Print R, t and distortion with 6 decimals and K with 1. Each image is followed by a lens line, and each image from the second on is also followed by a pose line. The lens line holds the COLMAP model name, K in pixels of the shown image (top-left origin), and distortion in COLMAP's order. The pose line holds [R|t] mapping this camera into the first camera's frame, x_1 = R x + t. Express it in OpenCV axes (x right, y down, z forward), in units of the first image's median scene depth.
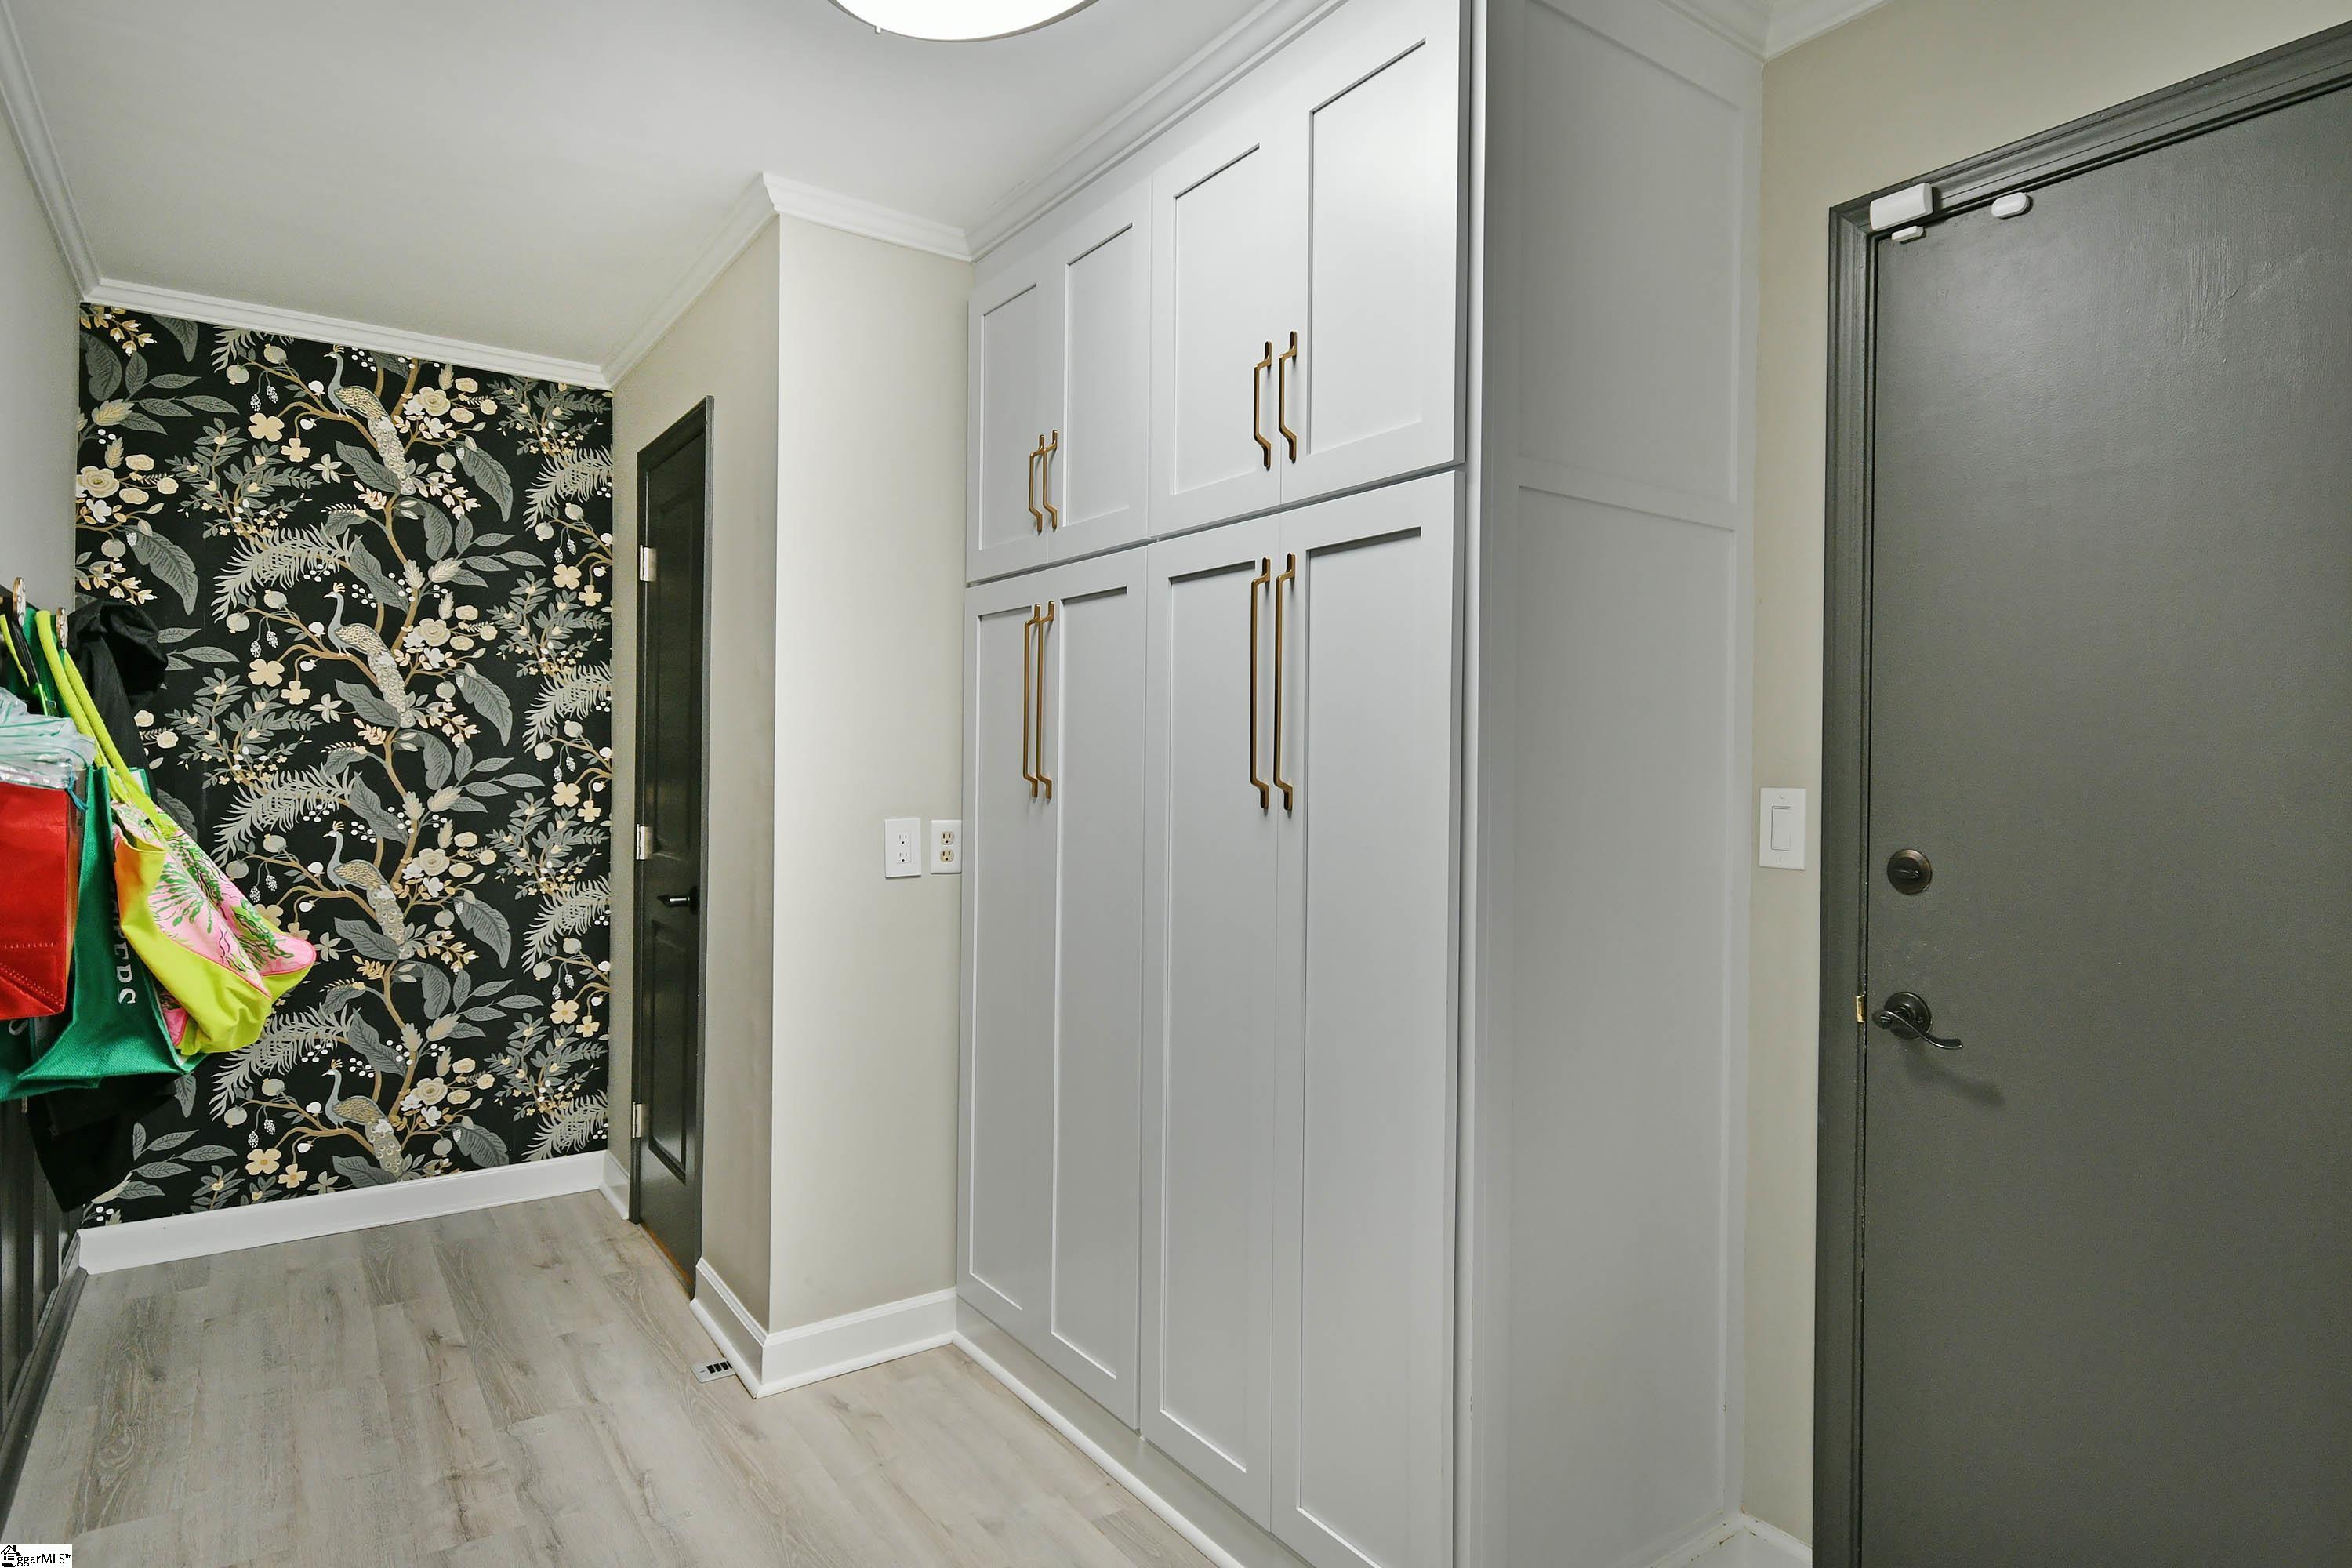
lens RADIAL K [[1265.7, 0, 1223.3], [0, 1265.7, 748.2], [0, 0, 1]] dist [0.015831, -0.003088]
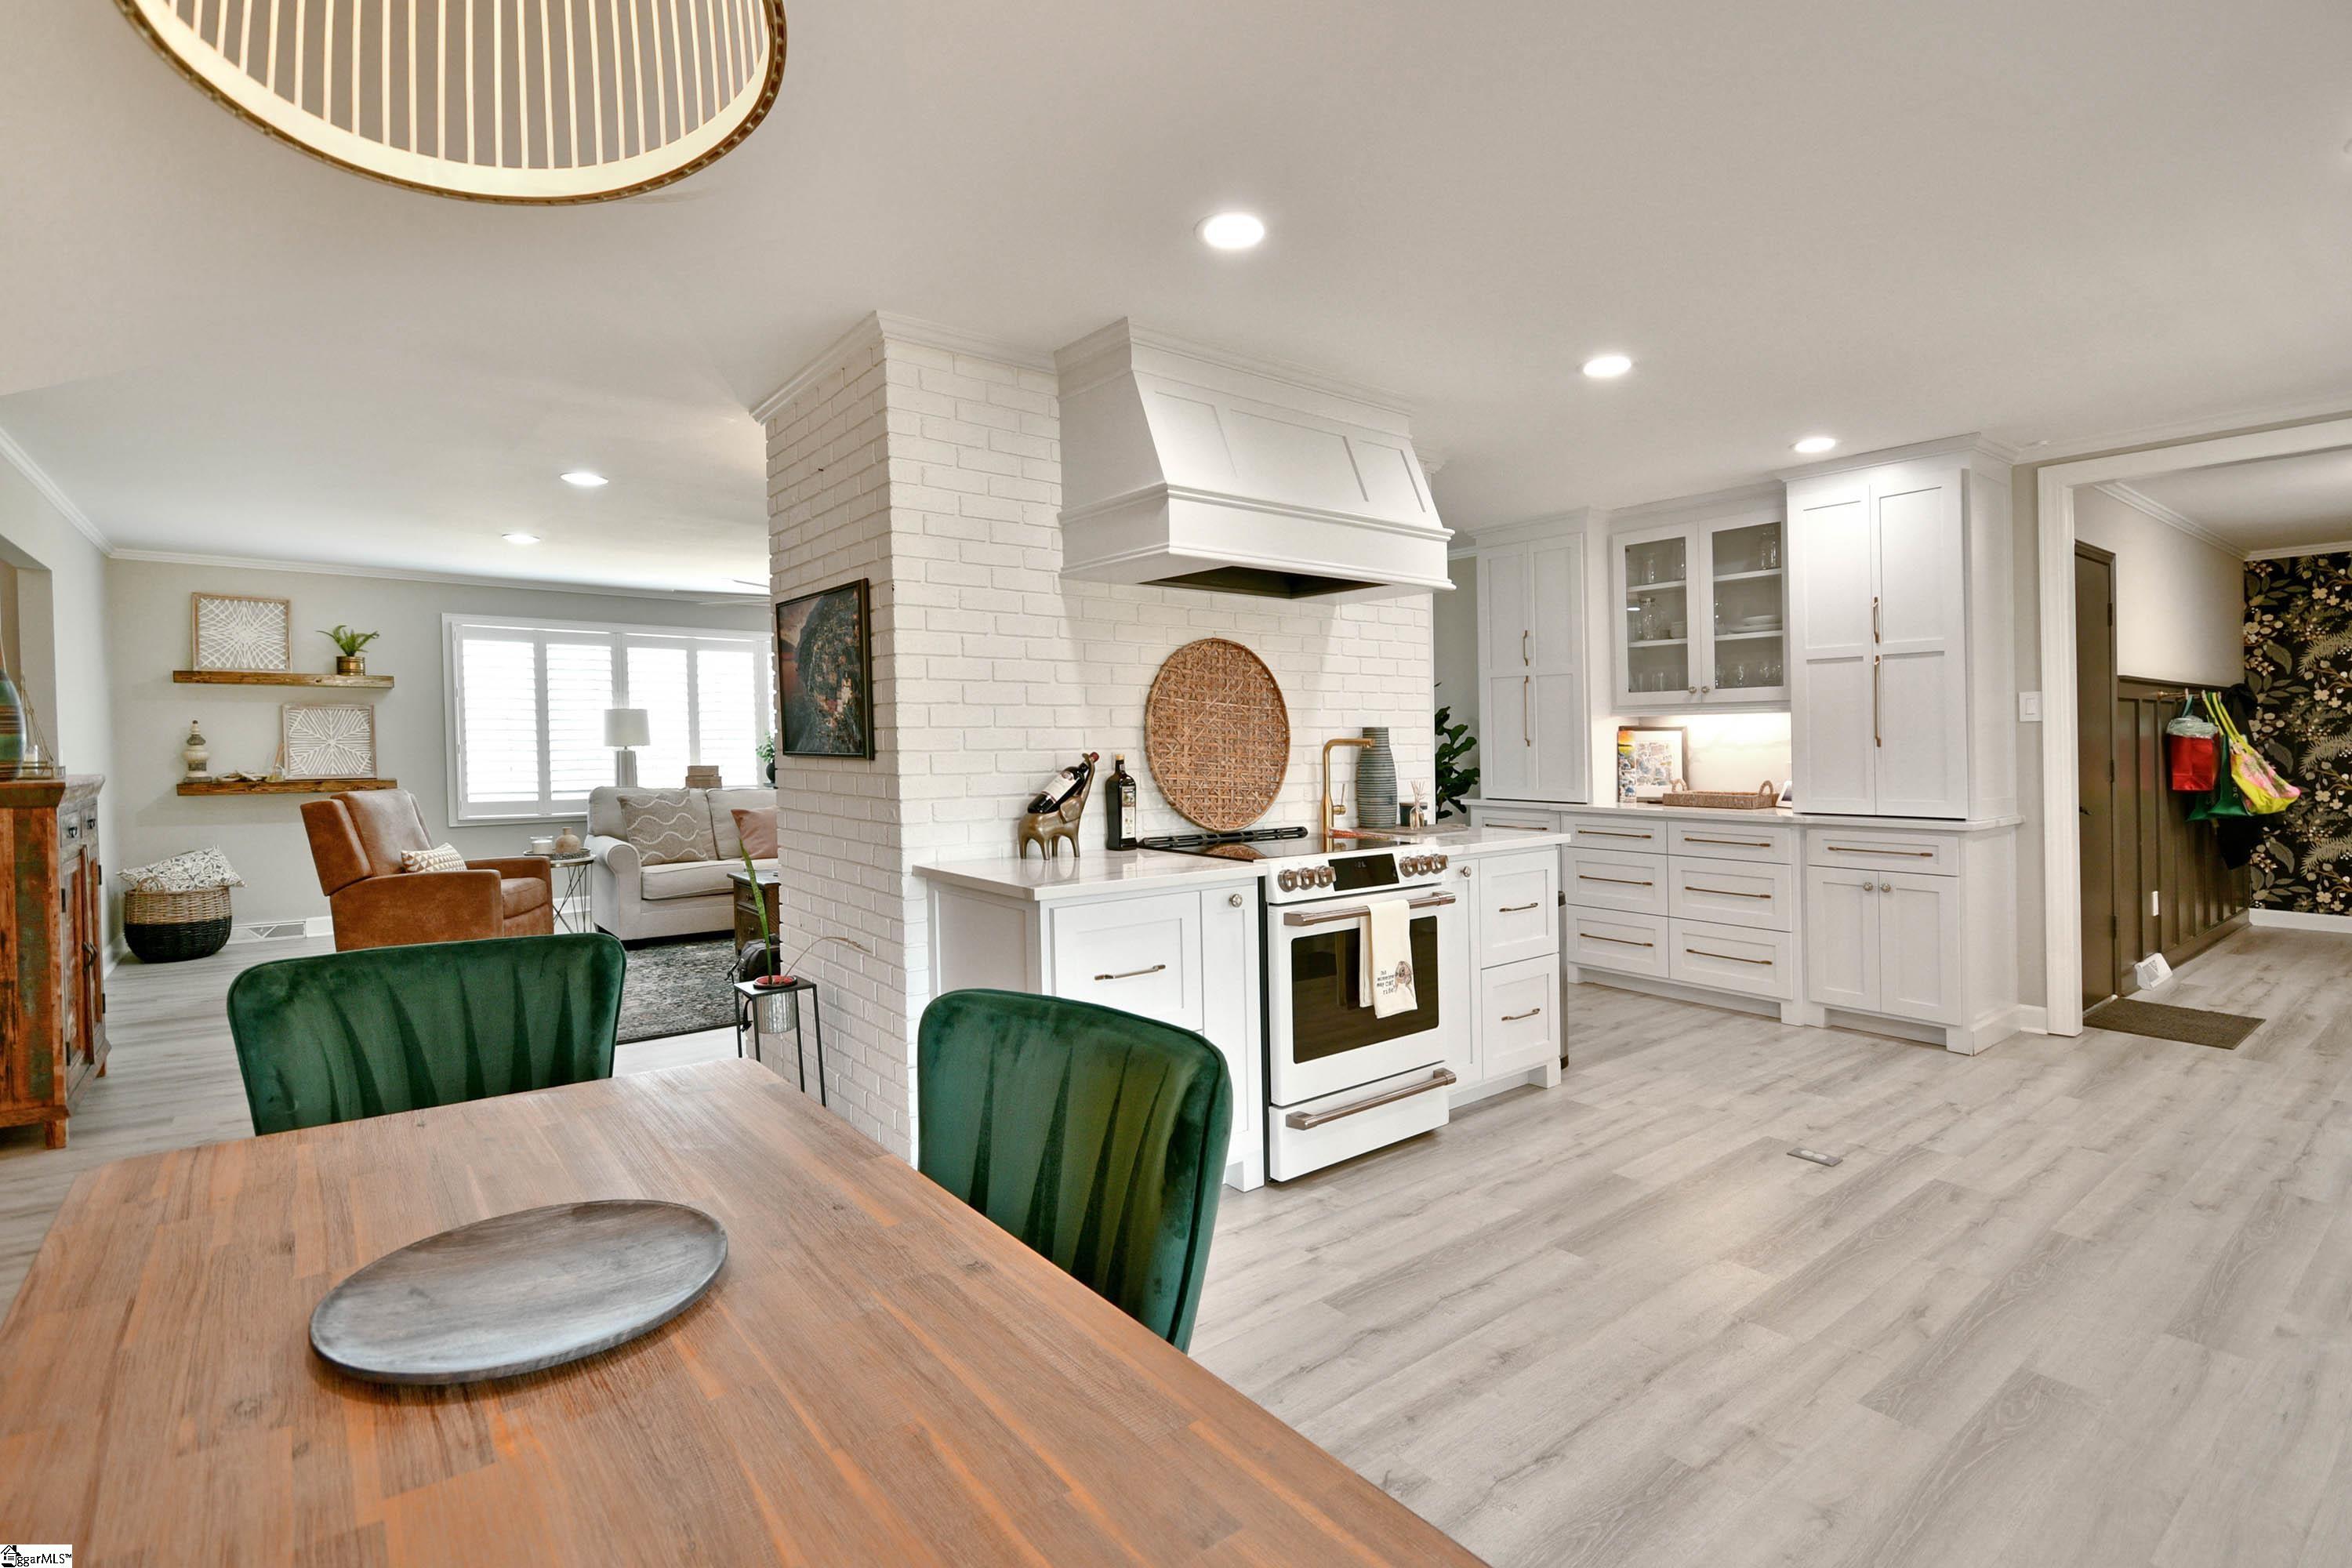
lens RADIAL K [[1094.9, 0, 1153.6], [0, 1094.9, 763.7], [0, 0, 1]] dist [-0.016388, -0.004469]
pose [[-0.014787, 0.009639, -0.999844, 1.280076], [0.023105, 0.999690, 0.009296, 0.001096], [0.999624, -0.022964, -0.015005, -1.163280]]
